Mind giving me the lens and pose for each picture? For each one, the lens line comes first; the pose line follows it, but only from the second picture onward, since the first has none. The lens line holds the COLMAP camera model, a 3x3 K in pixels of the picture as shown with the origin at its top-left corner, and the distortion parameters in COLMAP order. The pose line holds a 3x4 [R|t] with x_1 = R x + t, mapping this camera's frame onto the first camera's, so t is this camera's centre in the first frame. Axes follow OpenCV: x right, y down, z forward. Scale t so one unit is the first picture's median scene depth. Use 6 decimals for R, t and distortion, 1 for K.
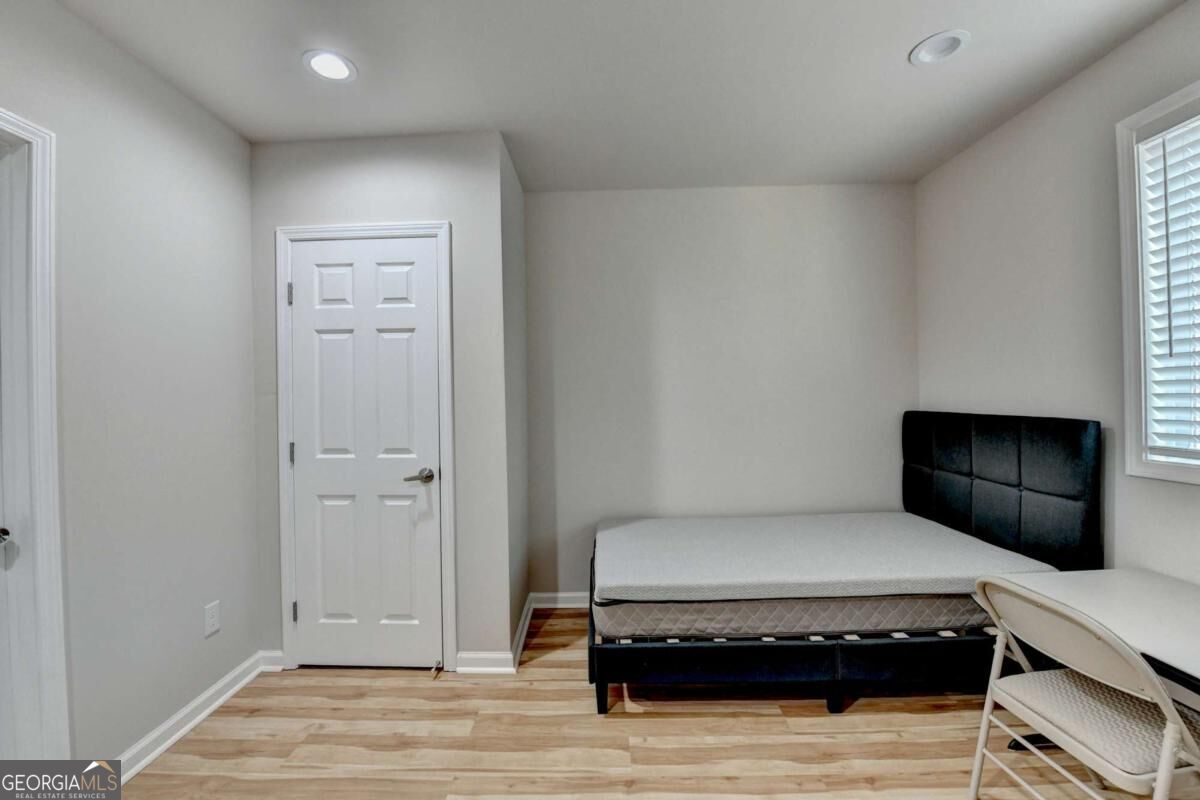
lens RADIAL K [[485.8, 0, 598.1], [0, 485.8, 398.5], [0, 0, 1]] dist [-0.015110, -0.001727]
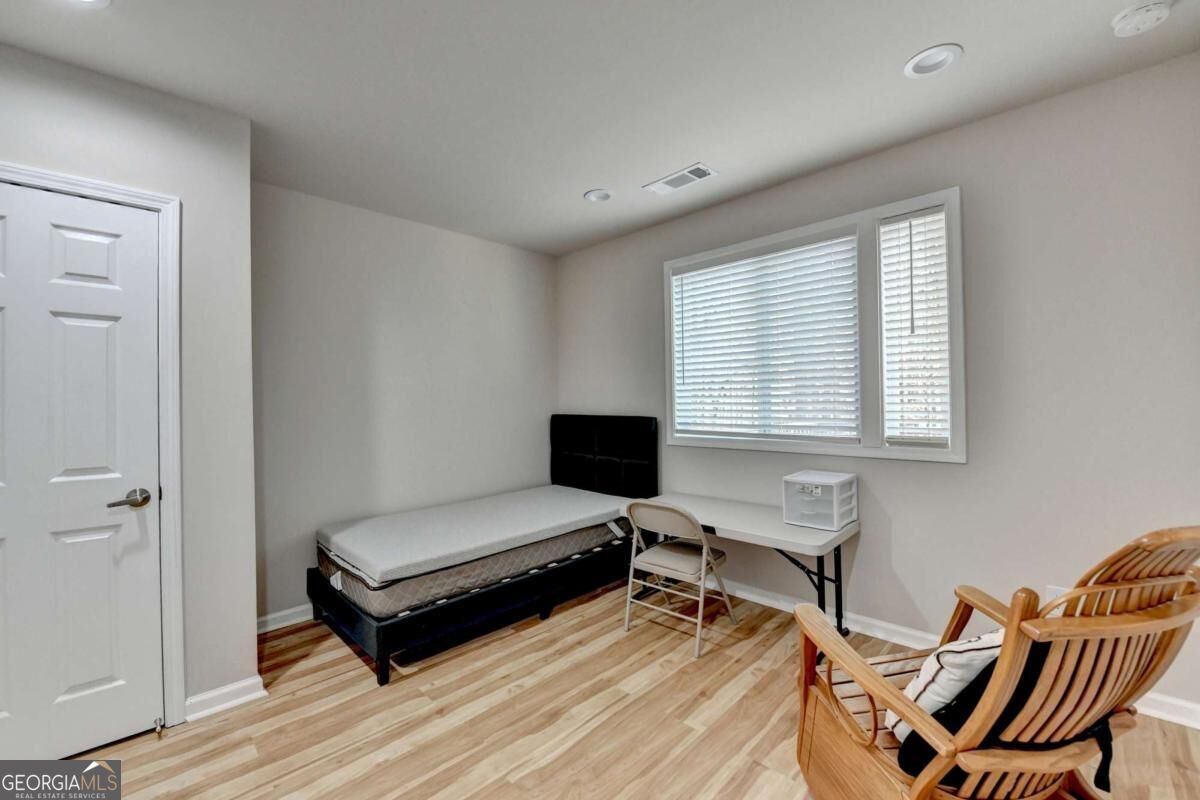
lens RADIAL K [[485.8, 0, 598.9], [0, 485.8, 398.6], [0, 0, 1]] dist [-0.015110, -0.001727]
pose [[0.687054, 0.012230, 0.726504, -0.467615], [0.002855, 0.999805, -0.019531, 0.010387], [-0.726601, 0.015493, 0.686885, -0.142289]]
